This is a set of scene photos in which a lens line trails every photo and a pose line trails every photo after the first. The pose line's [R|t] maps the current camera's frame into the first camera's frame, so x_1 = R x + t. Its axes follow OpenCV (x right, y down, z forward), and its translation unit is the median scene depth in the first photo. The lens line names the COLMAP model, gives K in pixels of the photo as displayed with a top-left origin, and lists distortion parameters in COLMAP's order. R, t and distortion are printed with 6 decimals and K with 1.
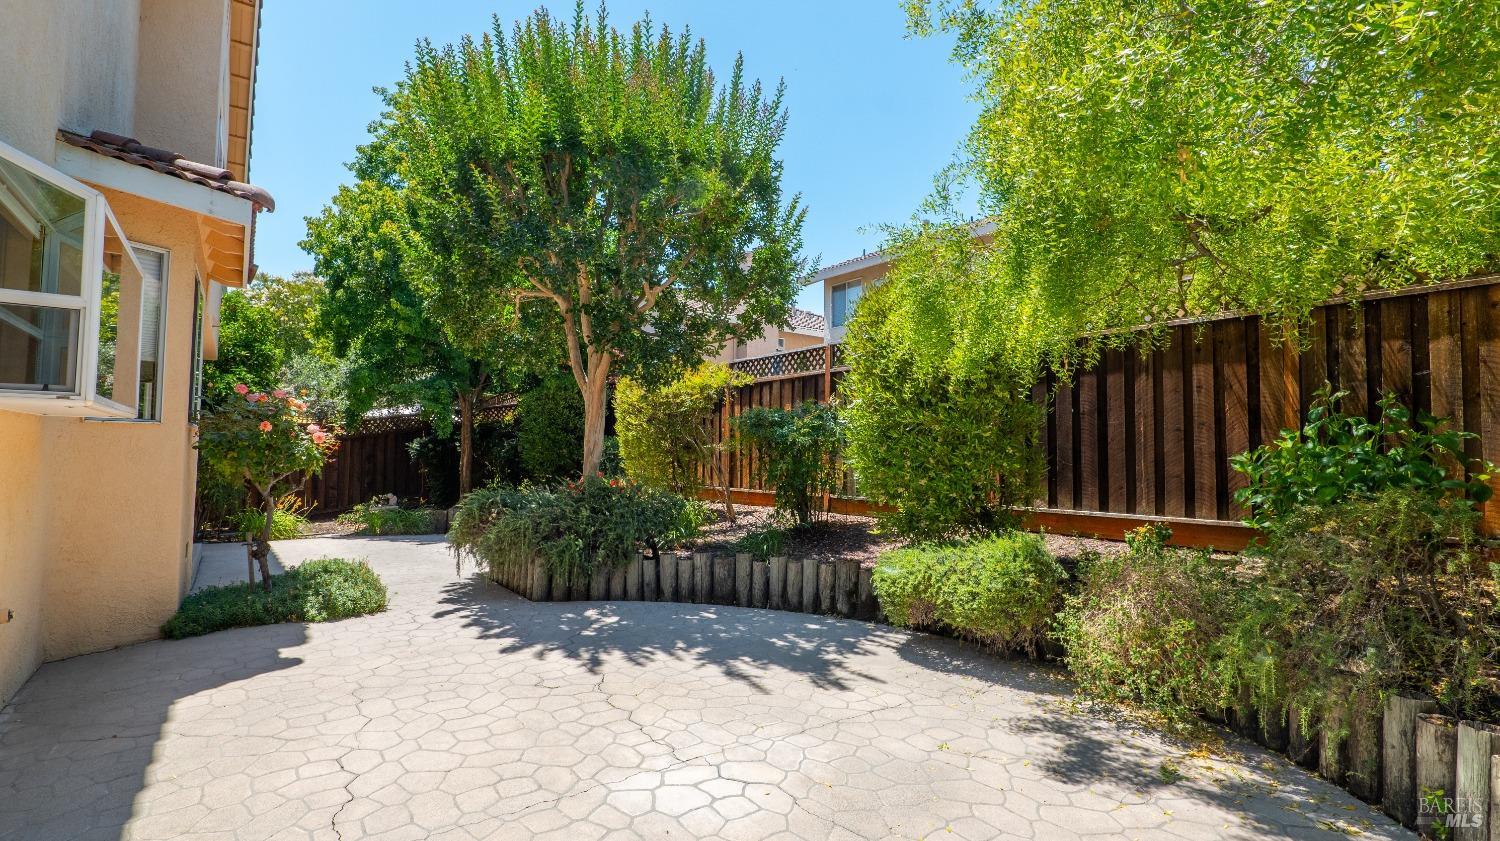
lens RADIAL K [[701.0, 0, 749.1], [0, 701.0, 422.5], [0, 0, 1]] dist [-0.023413, 0.007512]
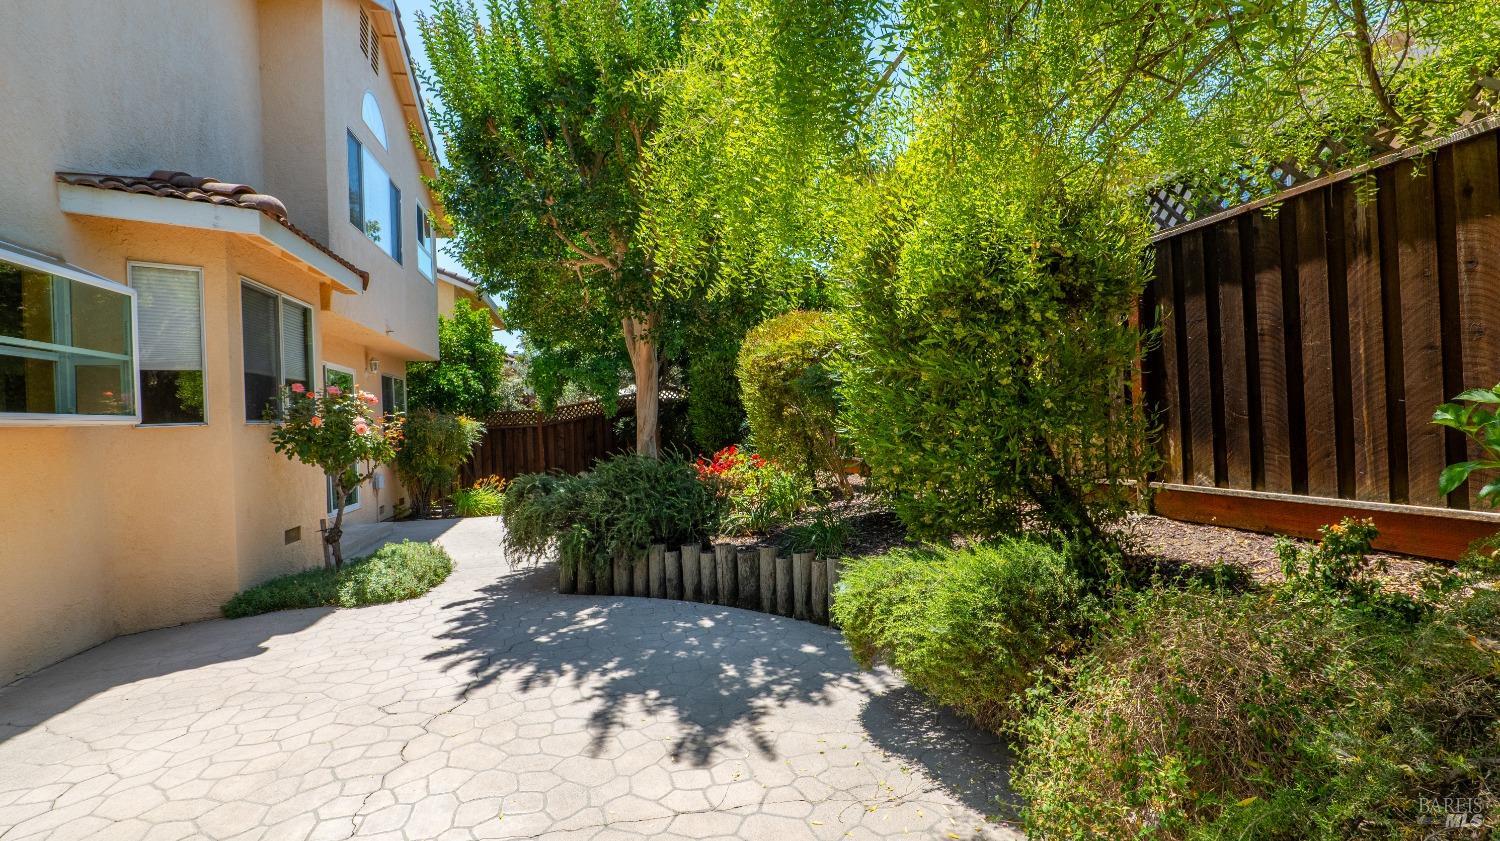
lens RADIAL K [[701.0, 0, 749.1], [0, 701.0, 422.5], [0, 0, 1]] dist [-0.023413, 0.007512]
pose [[0.914869, -0.047904, -0.400899, 0.390229], [0.067620, 0.997091, 0.035166, 0.016521], [0.398048, -0.059281, 0.915447, 0.328224]]
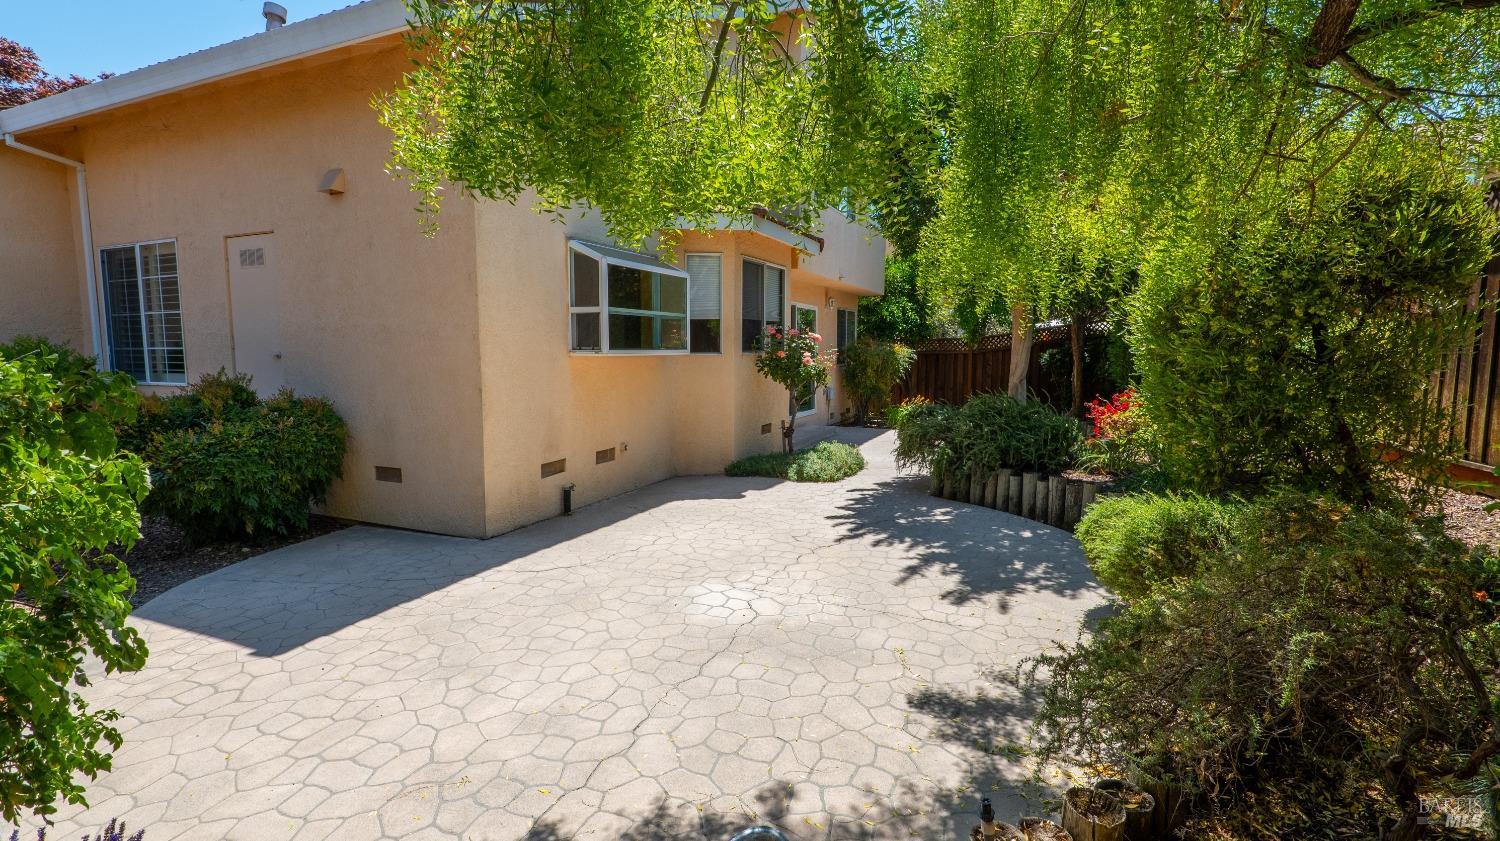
lens RADIAL K [[701.0, 0, 749.1], [0, 701.0, 422.5], [0, 0, 1]] dist [-0.023413, 0.007512]
pose [[0.499707, 0.083617, -0.862149, 0.735384], [0.039006, 0.992148, 0.118834, -0.036538], [0.865316, -0.093011, 0.492521, 0.165909]]
